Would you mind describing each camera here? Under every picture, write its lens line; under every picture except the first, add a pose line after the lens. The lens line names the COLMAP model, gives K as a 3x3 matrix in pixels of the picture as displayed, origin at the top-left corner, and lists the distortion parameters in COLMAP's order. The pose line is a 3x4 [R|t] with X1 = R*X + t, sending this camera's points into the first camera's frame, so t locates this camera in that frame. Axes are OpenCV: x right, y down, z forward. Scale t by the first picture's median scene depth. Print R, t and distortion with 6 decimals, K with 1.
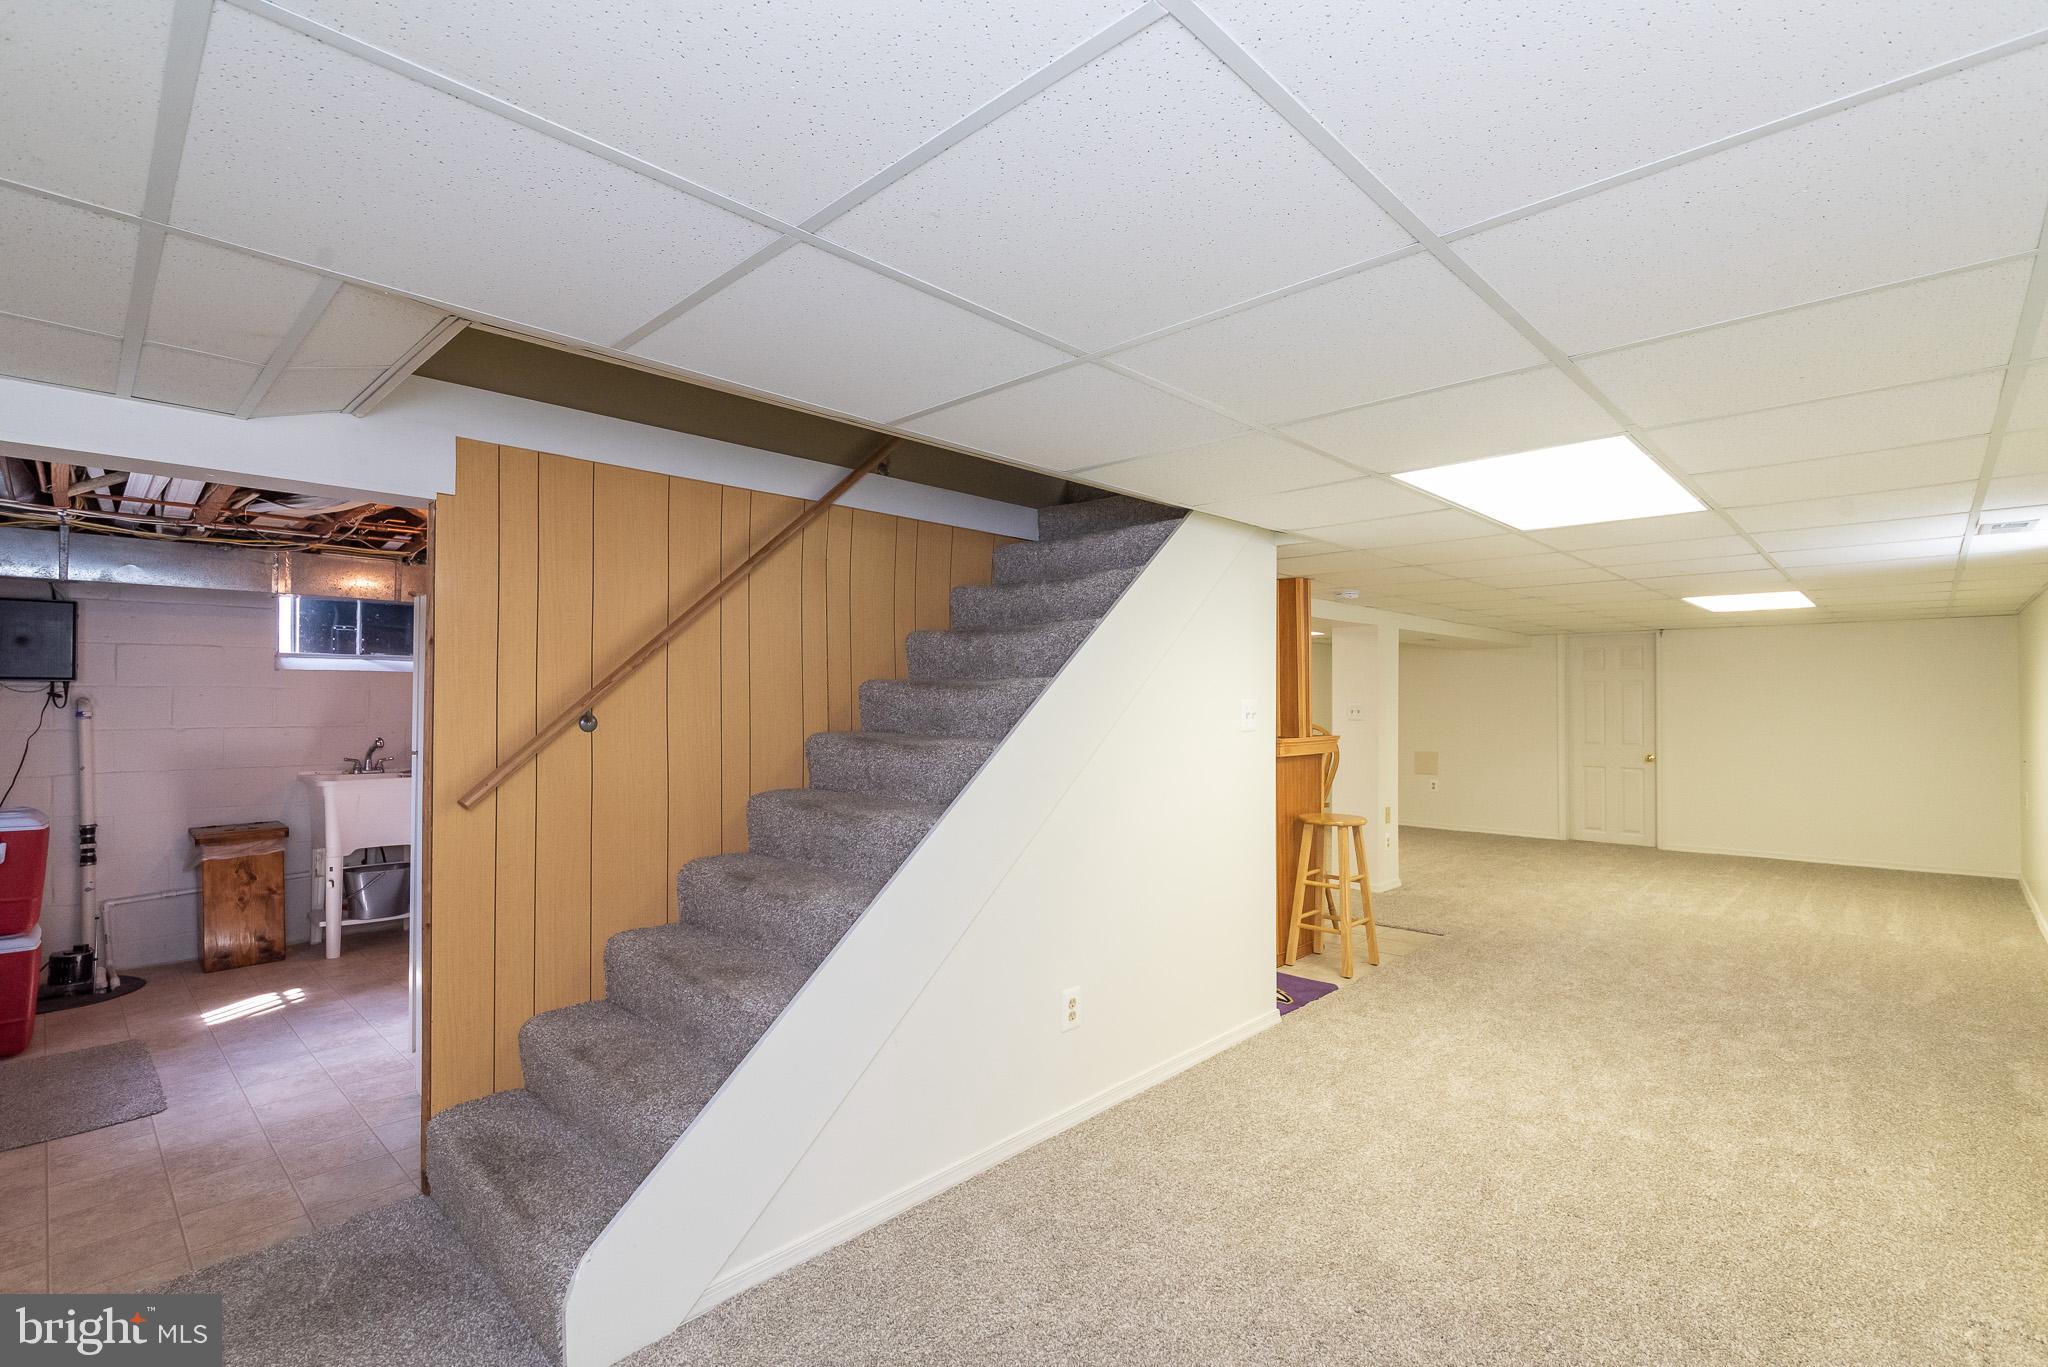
lens RADIAL K [[926.6, 0, 1021.4], [0, 926.6, 697.0], [0, 0, 1]] dist [-0.009136, -0.000707]
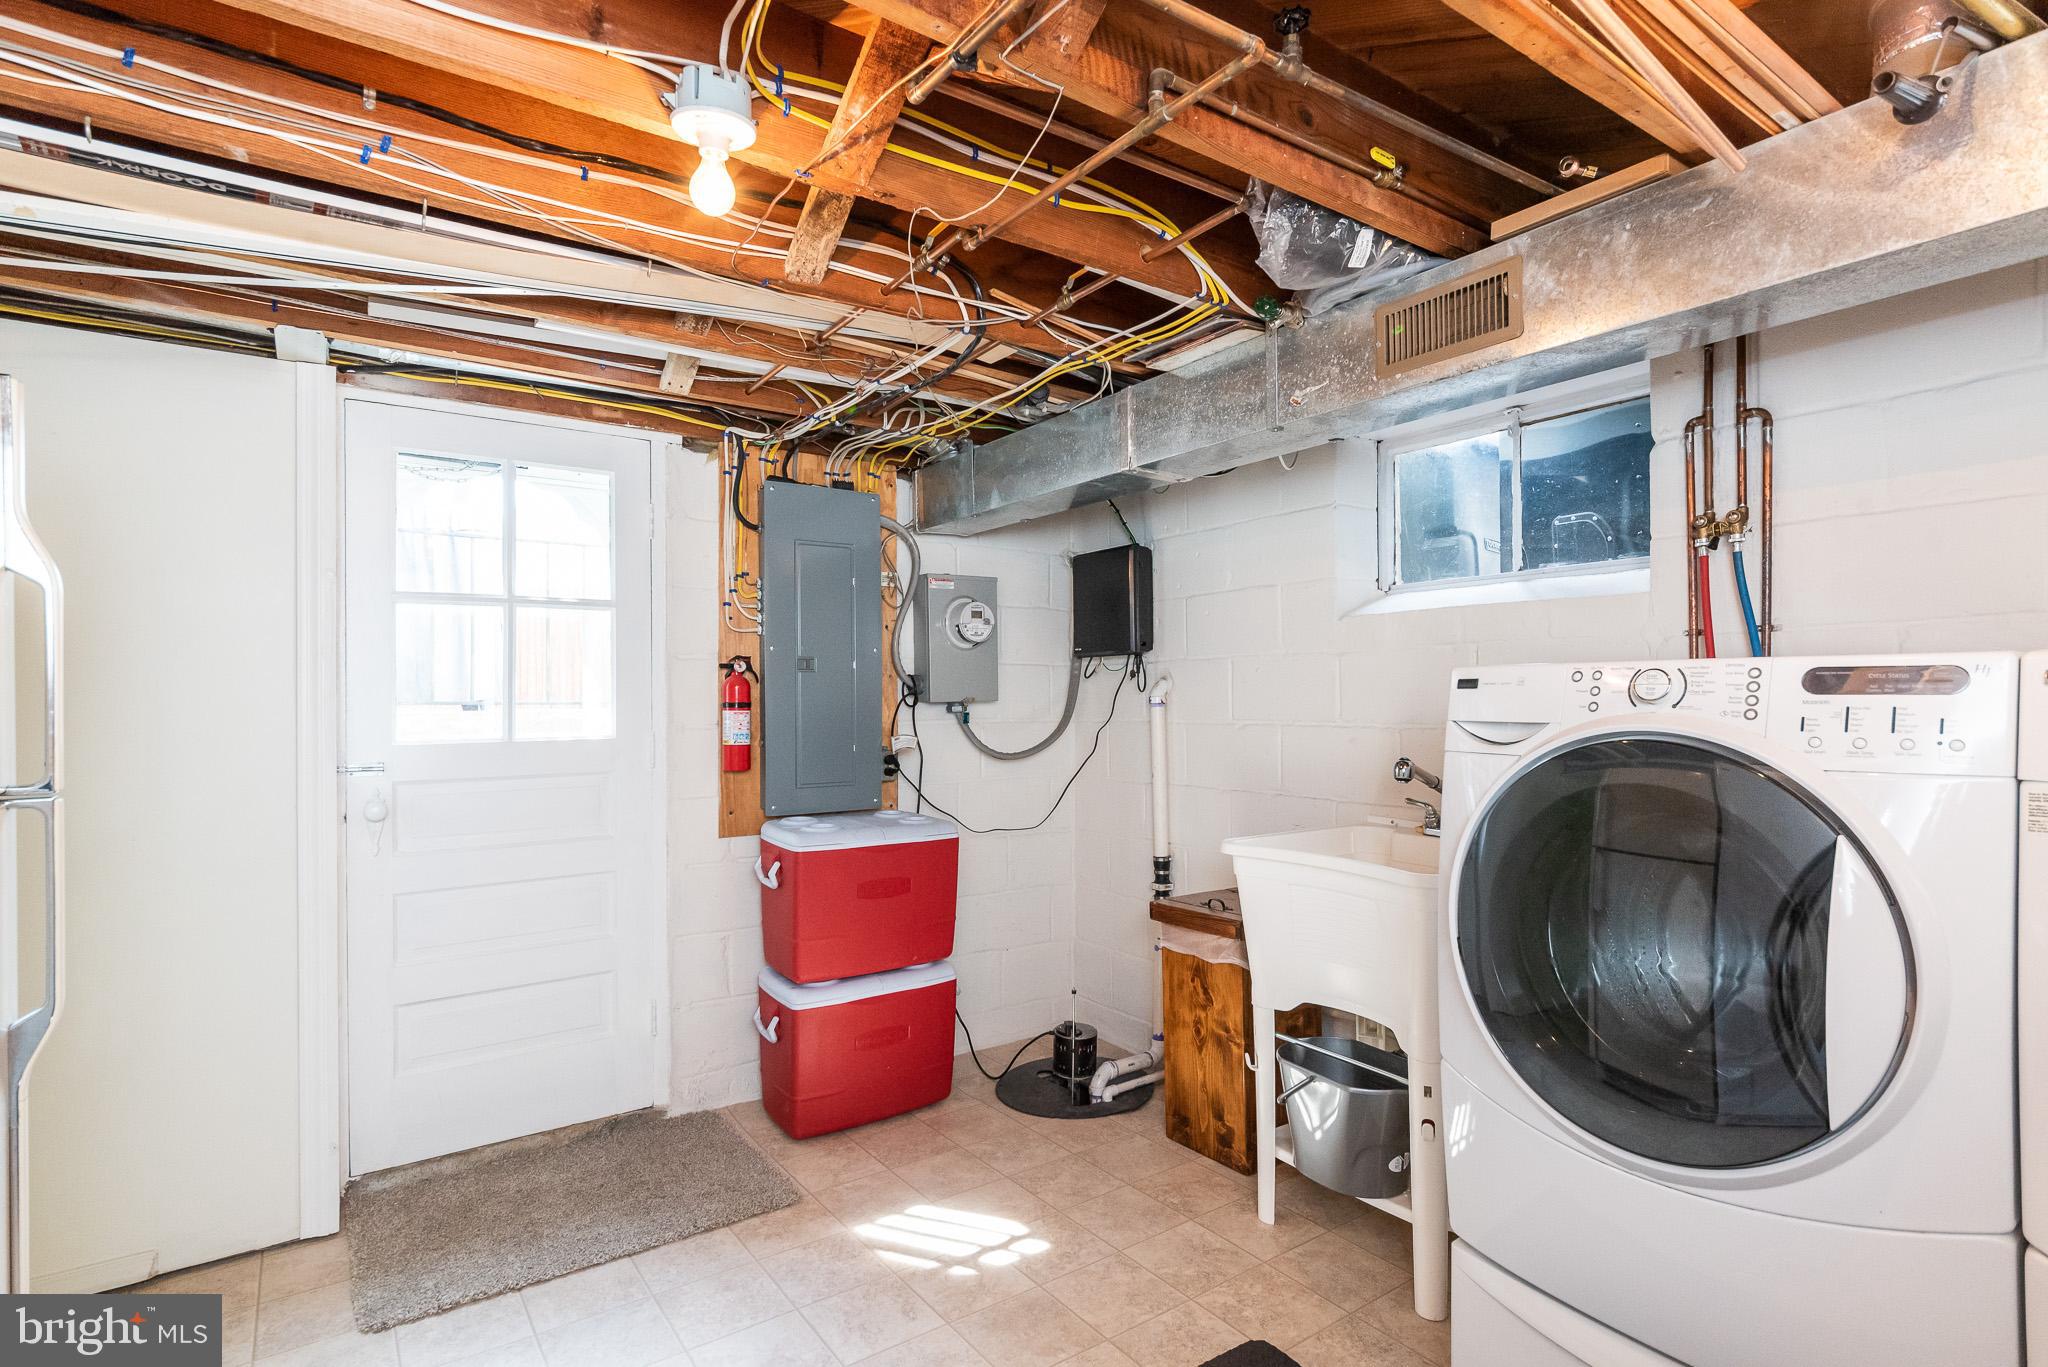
lens RADIAL K [[1015.2, 0, 1037.0], [0, 1015.2, 689.3], [0, 0, 1]] dist [0.001007, 0.000111]
pose [[-0.185398, -0.005090, -0.982650, -0.241424], [0.015441, 0.999848, -0.008092, 0.015101], [0.982542, -0.016673, -0.185291, 1.140899]]
